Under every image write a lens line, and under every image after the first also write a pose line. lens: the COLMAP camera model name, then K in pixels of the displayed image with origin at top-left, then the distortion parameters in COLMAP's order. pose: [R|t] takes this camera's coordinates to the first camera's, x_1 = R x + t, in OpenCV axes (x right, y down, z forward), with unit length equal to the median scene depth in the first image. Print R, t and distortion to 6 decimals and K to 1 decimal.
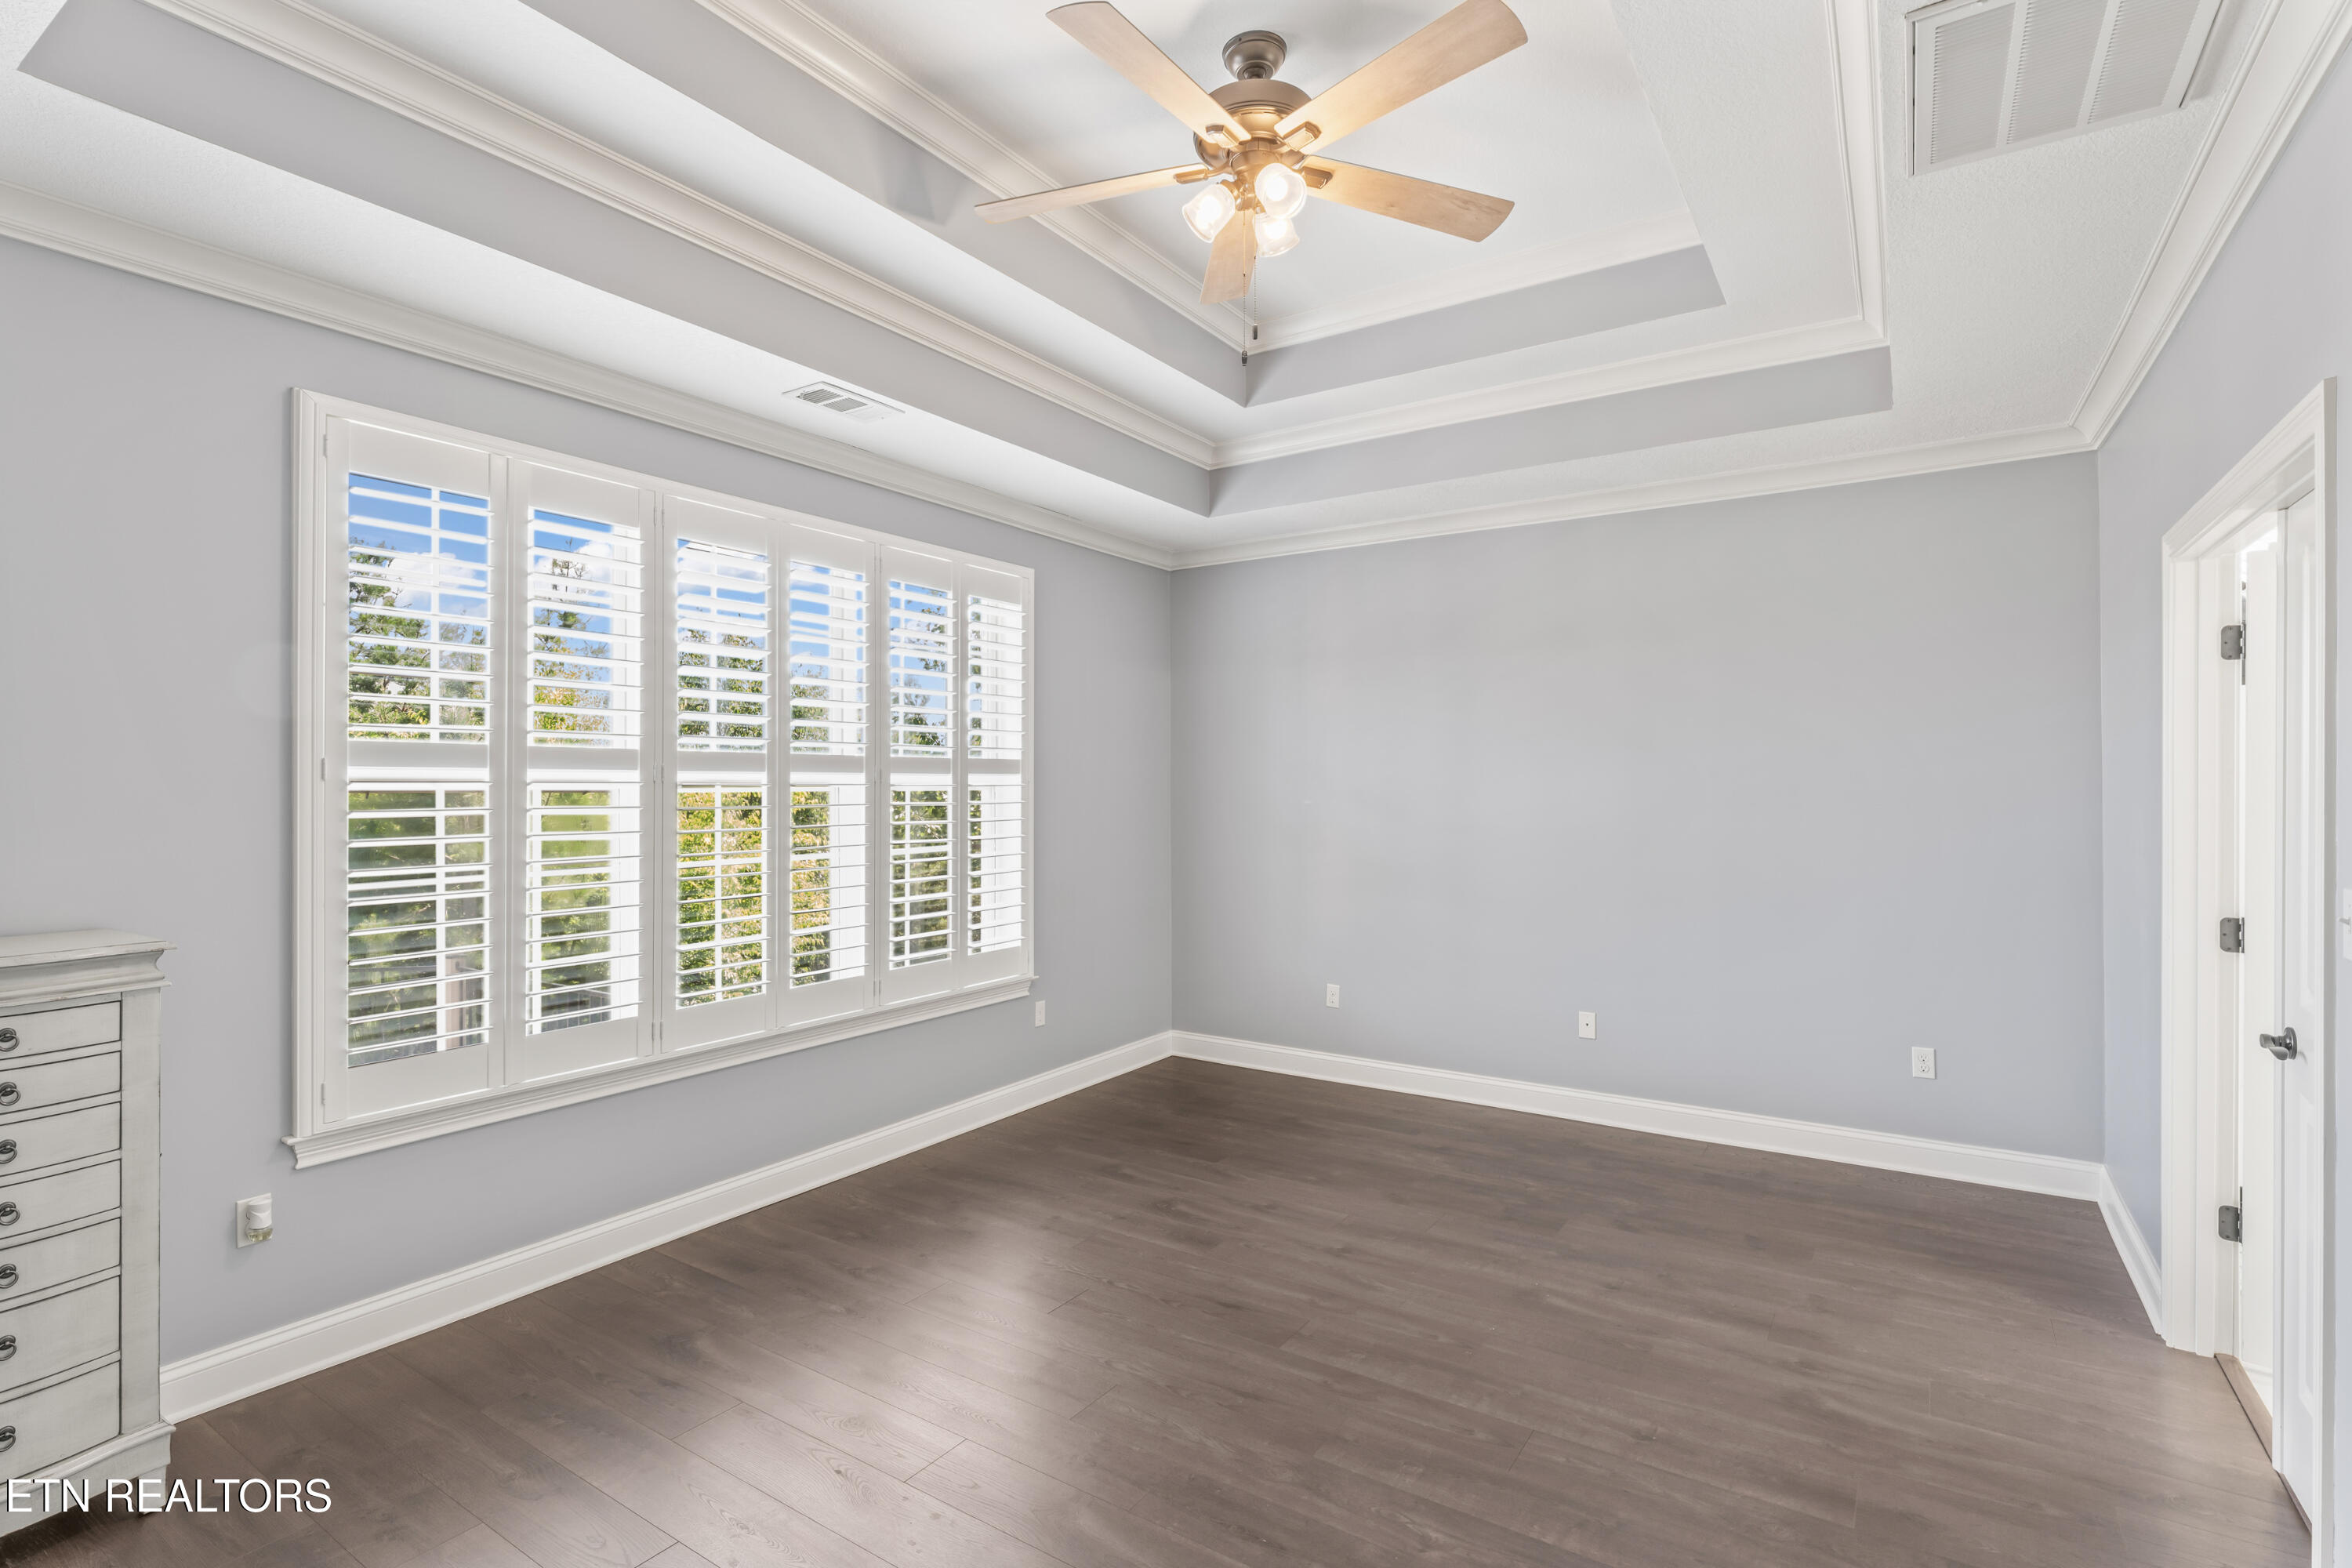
lens RADIAL K [[1146.1, 0, 1168.3], [0, 1146.1, 782.9], [0, 0, 1]] dist [-0.002090, -0.000615]
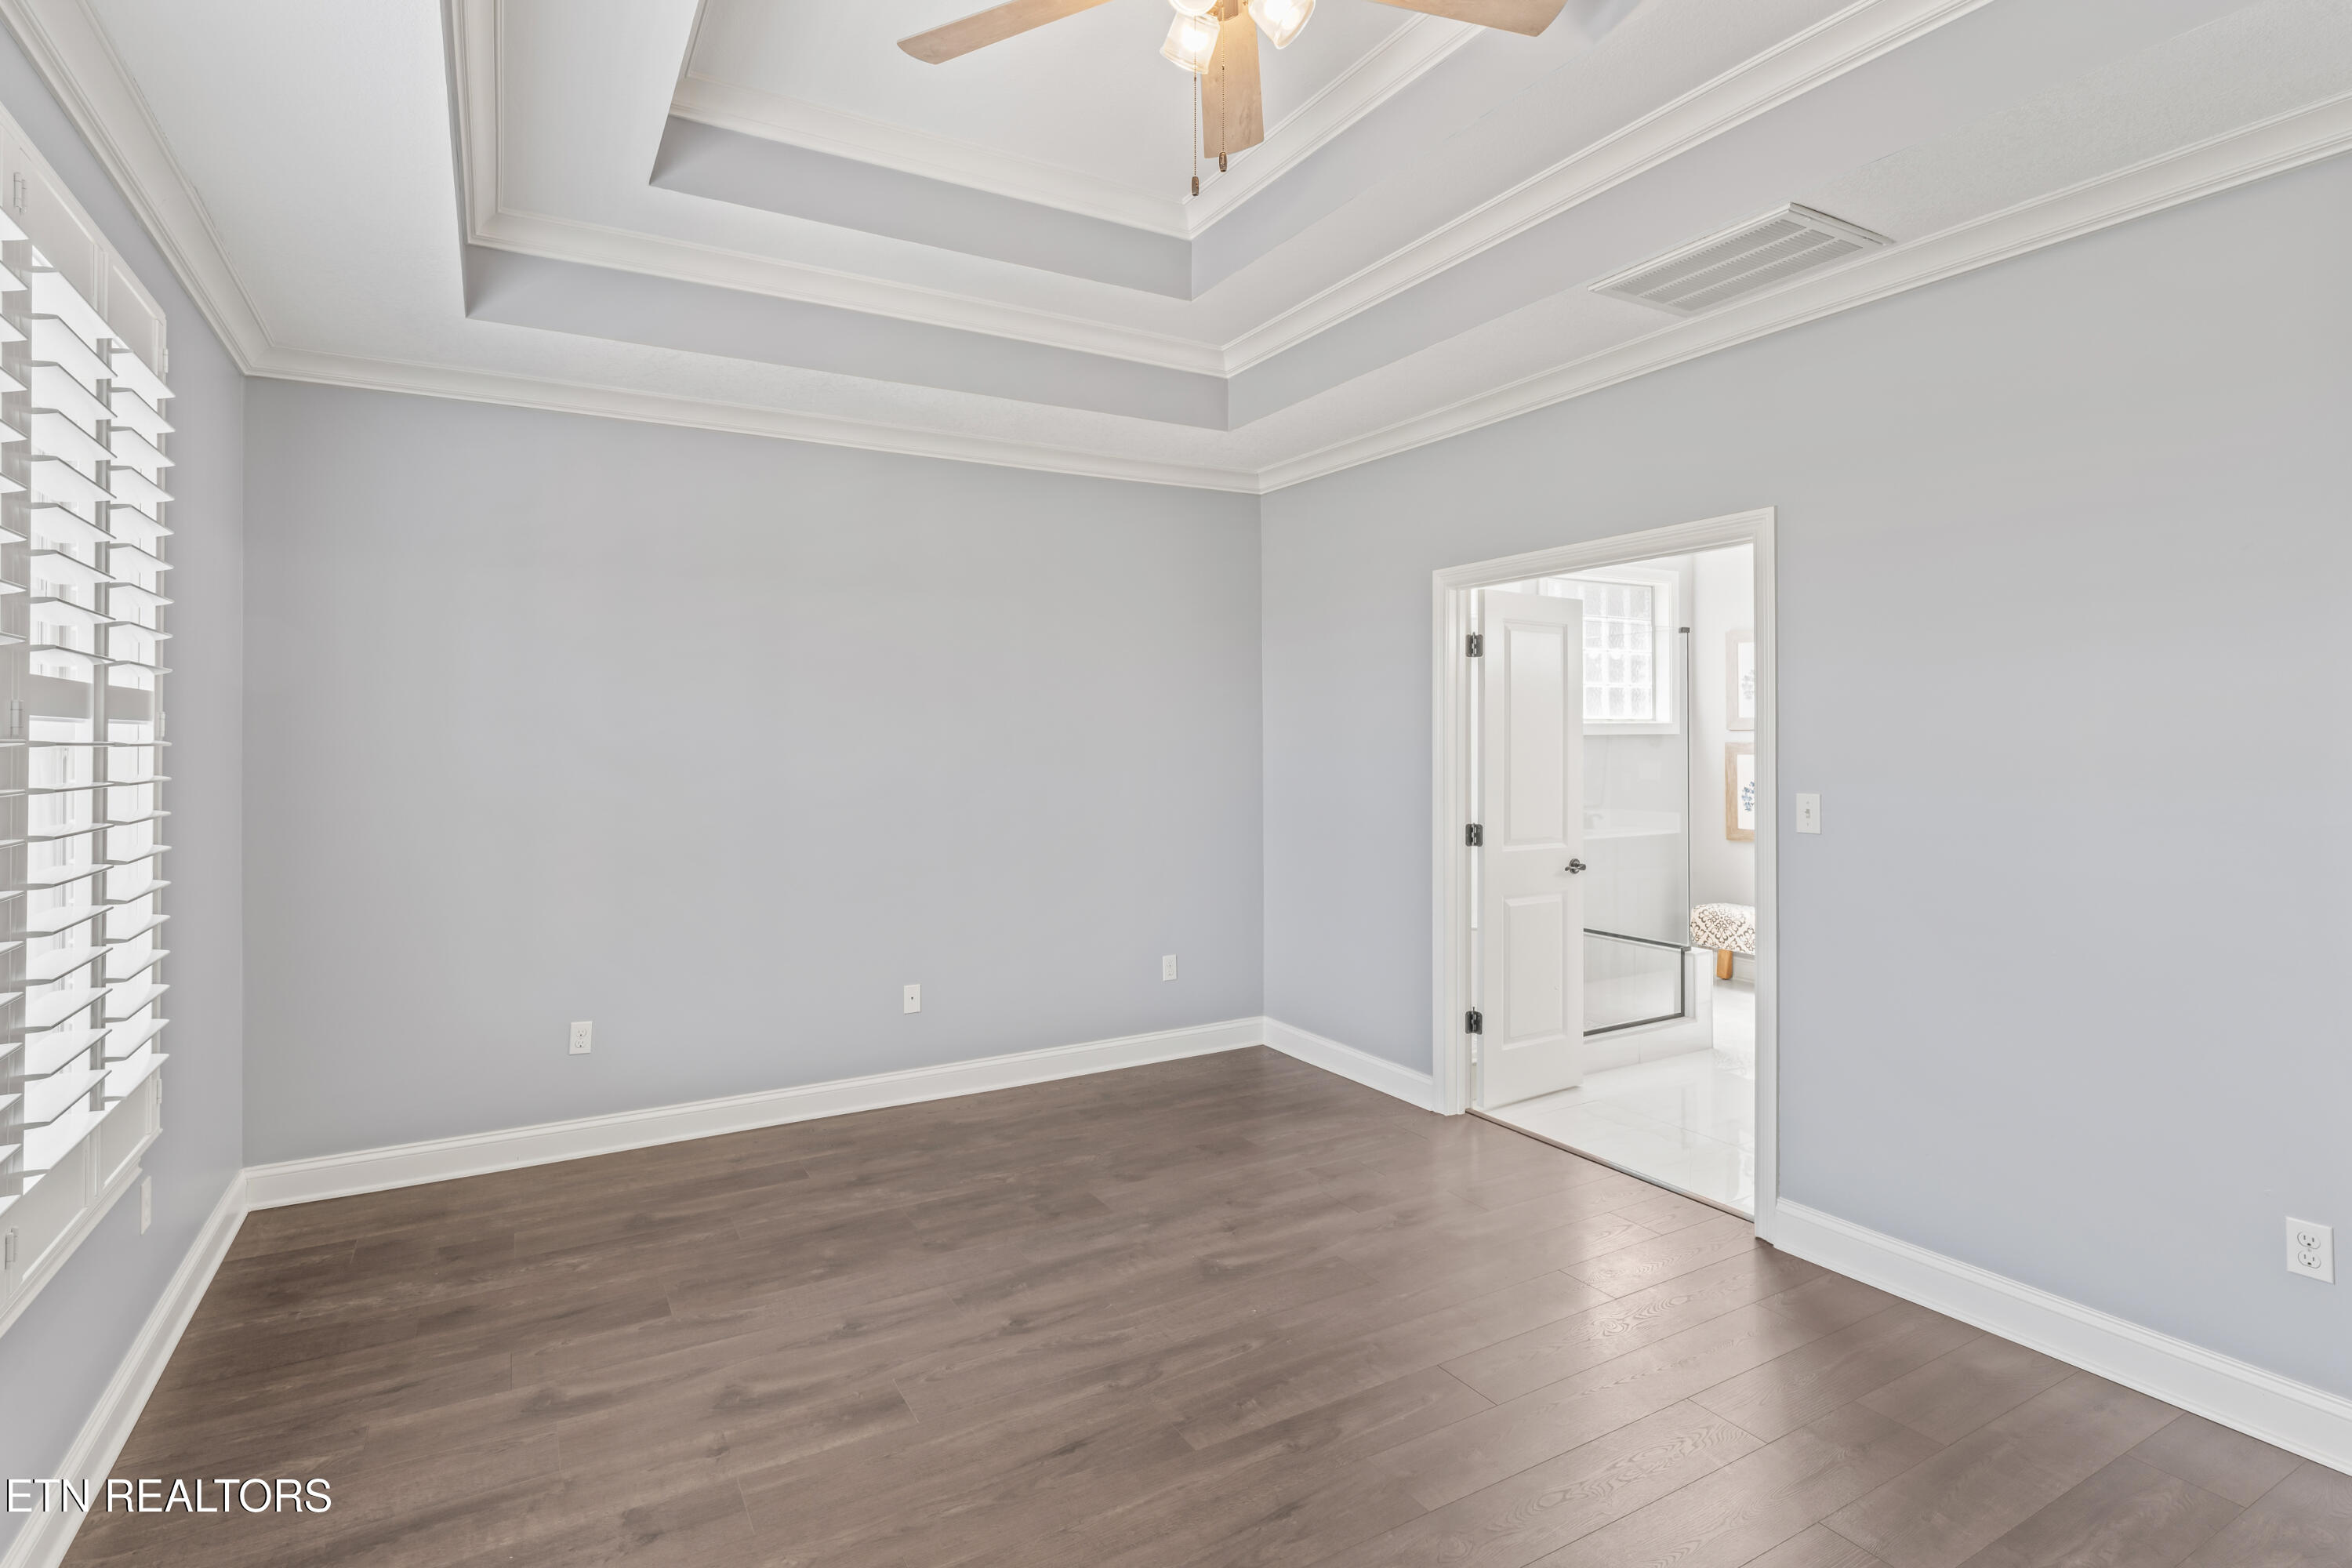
lens RADIAL K [[1146.1, 0, 1151.2], [0, 1146.1, 730.8], [0, 0, 1]] dist [-0.002090, -0.000615]
pose [[0.446275, 0.005282, 0.894880, -0.442085], [0.003548, 0.999964, -0.007671, 0.001863], [-0.894889, 0.006598, 0.446241, 0.473030]]
